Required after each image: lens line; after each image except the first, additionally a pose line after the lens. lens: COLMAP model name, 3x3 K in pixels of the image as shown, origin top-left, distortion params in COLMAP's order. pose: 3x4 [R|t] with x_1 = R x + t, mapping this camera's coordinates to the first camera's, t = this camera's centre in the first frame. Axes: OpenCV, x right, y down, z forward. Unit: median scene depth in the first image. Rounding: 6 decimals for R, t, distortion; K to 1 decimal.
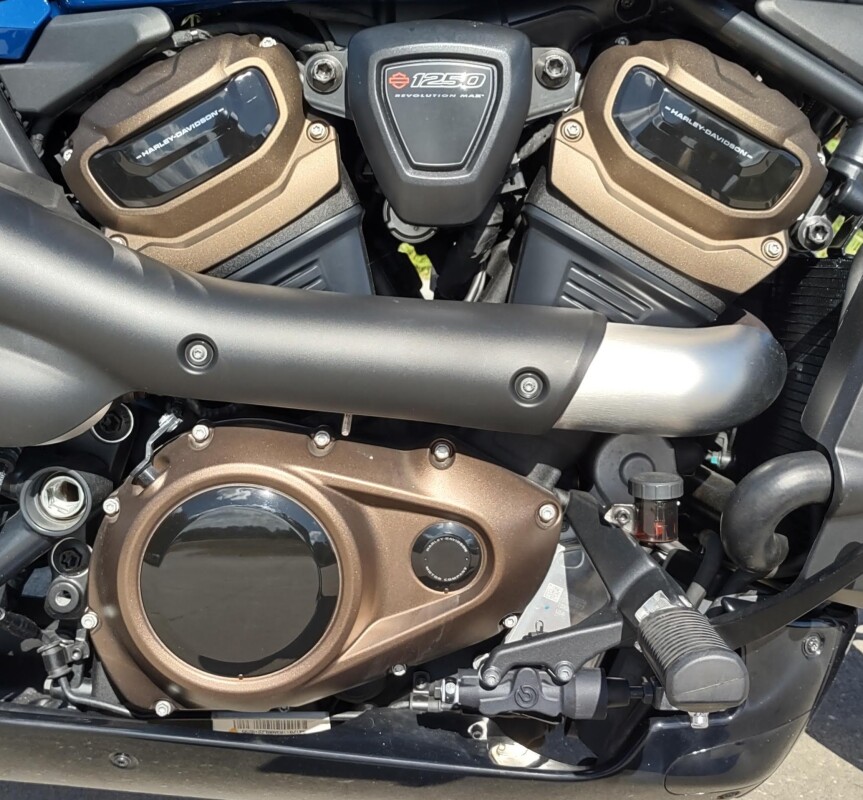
lens RADIAL K [[1460.5, 0, 431.5], [0, 1460.5, 400.0], [0, 0, 1]] dist [0.086658, 0.128069]
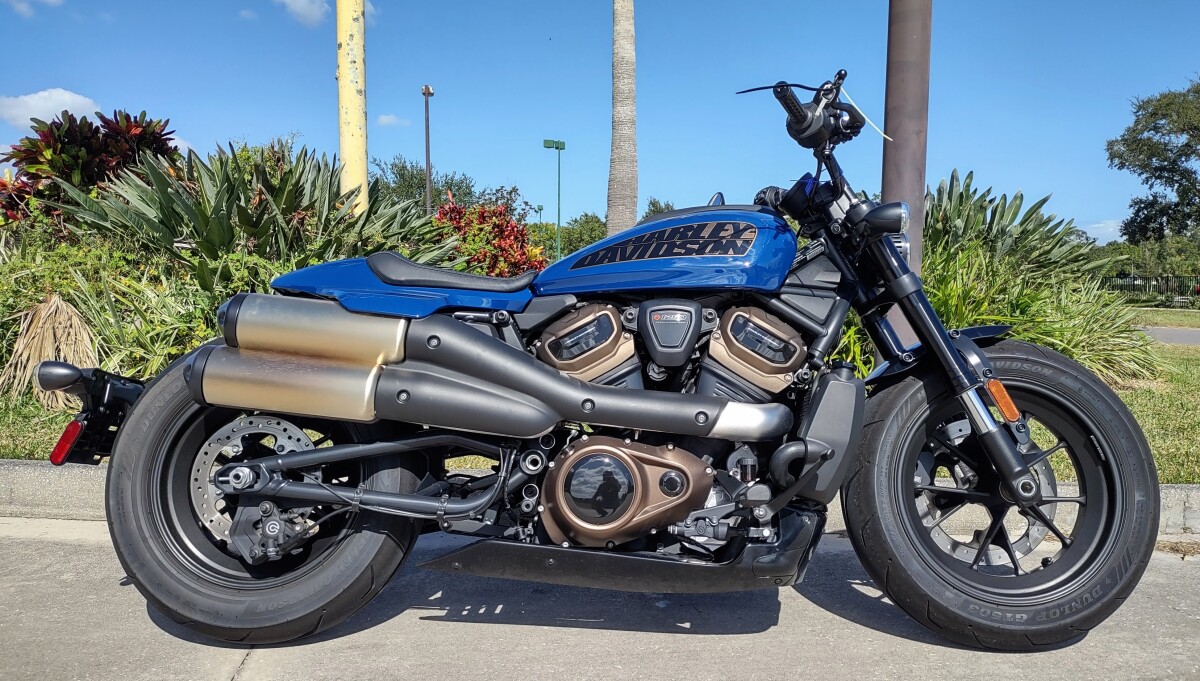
lens RADIAL K [[989.6, 0, 600.0], [0, 989.6, 340.5], [0, 0, 1]] dist [0.071026, -0.104988]
pose [[0.999222, 0.013334, -0.037117, -0.059060], [-0.021799, 0.971017, -0.238016, 0.289376], [0.032867, 0.238640, 0.970552, -0.882487]]
